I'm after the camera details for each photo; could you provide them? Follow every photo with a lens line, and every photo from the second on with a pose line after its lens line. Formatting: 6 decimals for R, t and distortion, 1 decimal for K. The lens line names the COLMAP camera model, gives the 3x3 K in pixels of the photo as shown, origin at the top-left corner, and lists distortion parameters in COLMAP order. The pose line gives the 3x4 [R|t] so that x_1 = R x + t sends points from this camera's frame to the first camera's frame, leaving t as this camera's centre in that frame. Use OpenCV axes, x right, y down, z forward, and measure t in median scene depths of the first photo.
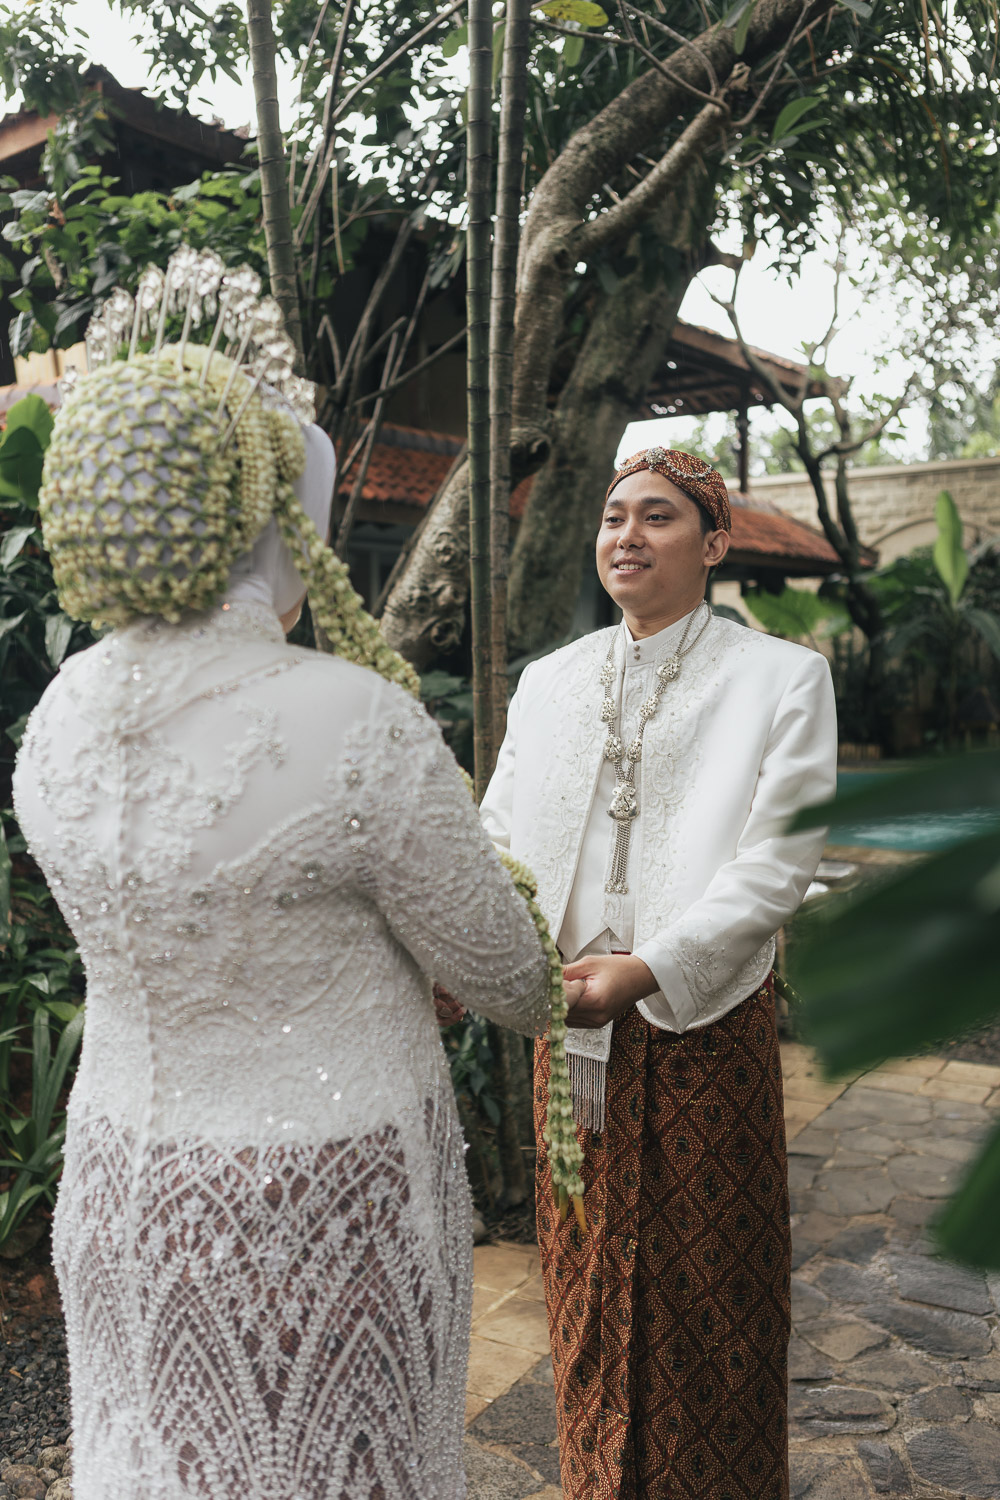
lens RADIAL K [[1385.1, 0, 500.3], [0, 1385.1, 746.2], [0, 0, 1]] dist [-0.003442, 0.000942]
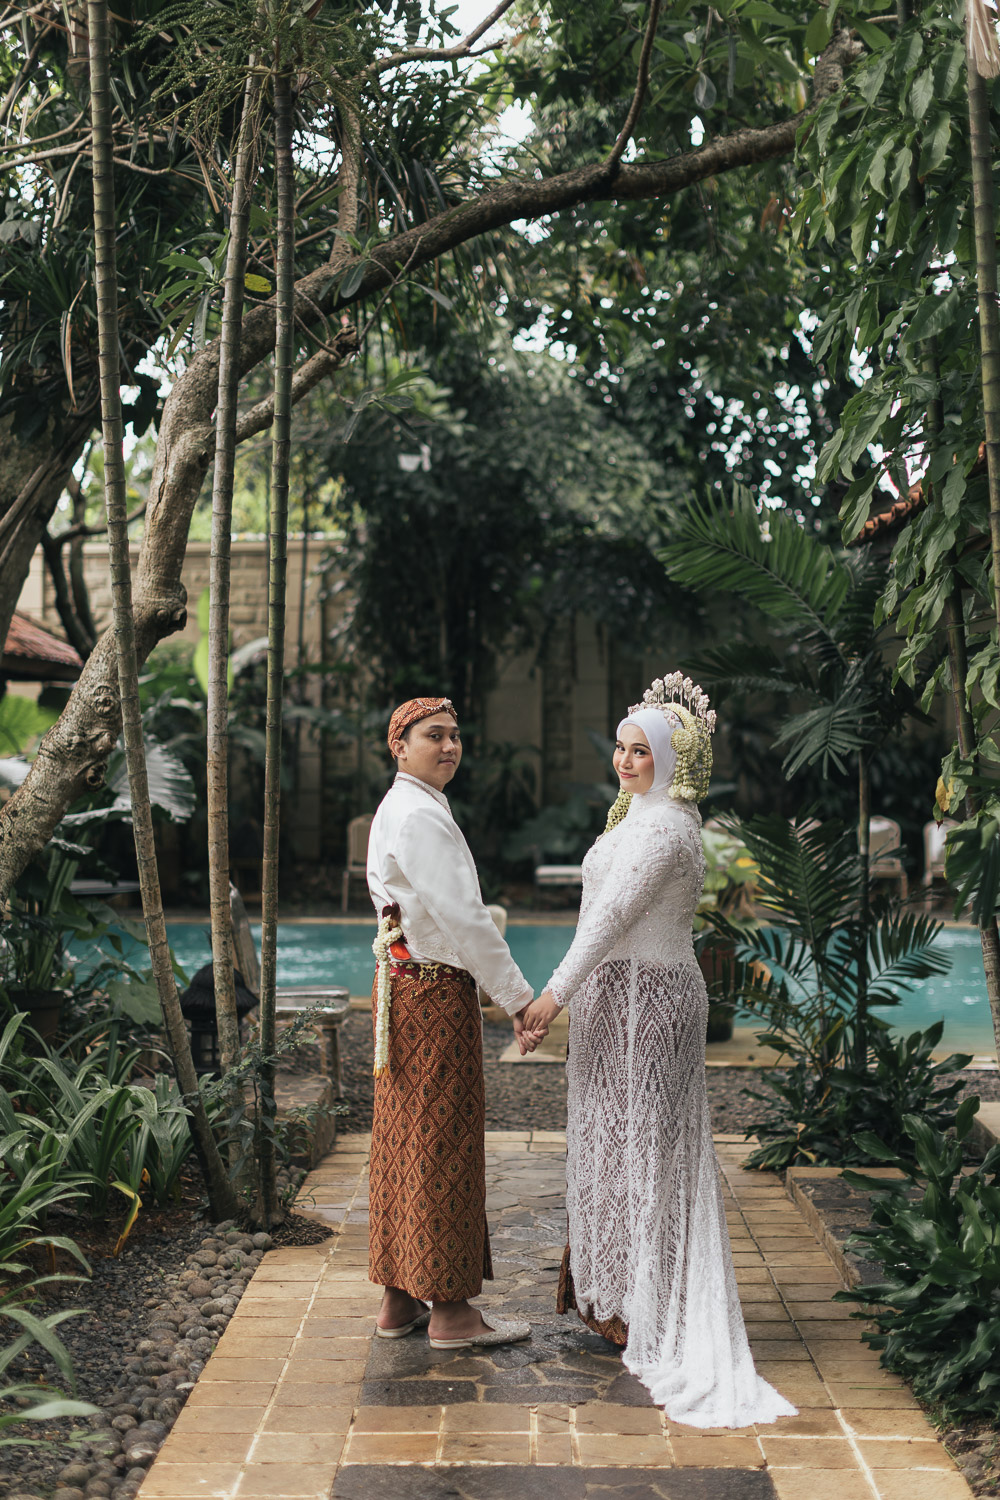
lens RADIAL K [[2163.3, 0, 491.5], [0, 2163.3, 747.8], [0, 0, 1]] dist [0.016083, -0.028869]
pose [[0.869391, 0.008355, 0.494054, -0.639627], [0.031010, 0.996964, -0.071428, 0.032562], [-0.493151, 0.077419, 0.866492, -0.690023]]
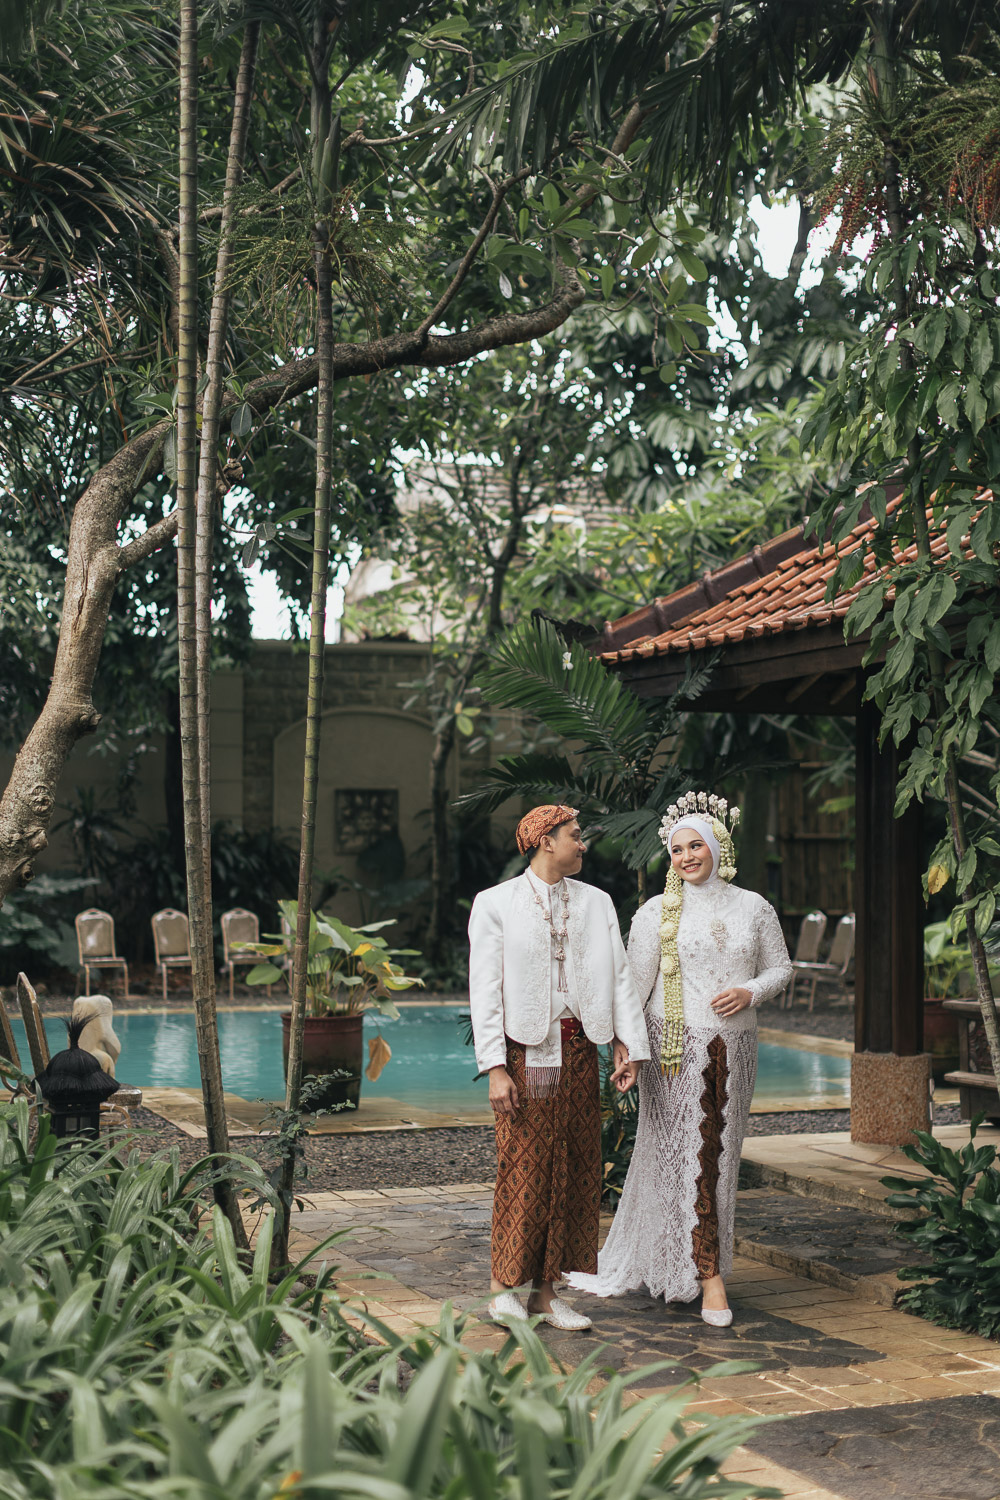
lens RADIAL K [[2165.5, 0, 490.9], [0, 2165.5, 747.3], [0, 0, 1]] dist [0.024296, -0.072769]
pose [[0.583976, 0.043636, 0.810598, -1.335361], [0.058020, 0.993757, -0.095295, 0.013597], [-0.809695, 0.102680, 0.577798, -0.403895]]
